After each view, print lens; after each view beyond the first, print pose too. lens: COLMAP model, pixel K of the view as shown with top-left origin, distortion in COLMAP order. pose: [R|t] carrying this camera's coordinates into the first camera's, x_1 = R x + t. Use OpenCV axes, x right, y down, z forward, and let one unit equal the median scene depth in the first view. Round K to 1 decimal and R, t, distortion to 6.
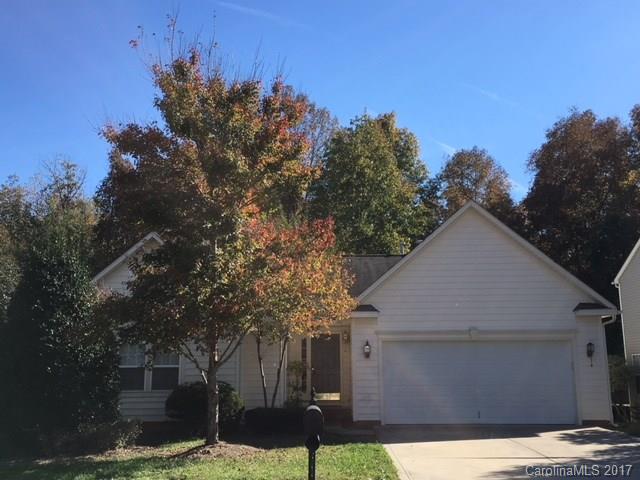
lens RADIAL K [[687.3, 0, 319.9], [0, 687.3, 239.5], [0, 0, 1]] dist [0.028073, 0.000000]
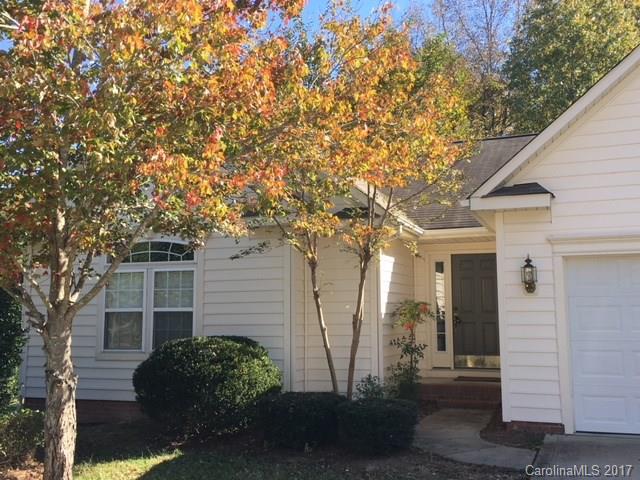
lens RADIAL K [[687.3, 0, 319.8], [0, 687.3, 240.7], [0, 0, 1]] dist [0.028073, 0.000000]
pose [[0.940960, -0.034737, -0.336729, 0.093187], [0.062001, 0.995580, 0.070550, 0.092734], [0.332790, -0.087262, 0.938955, 0.502376]]
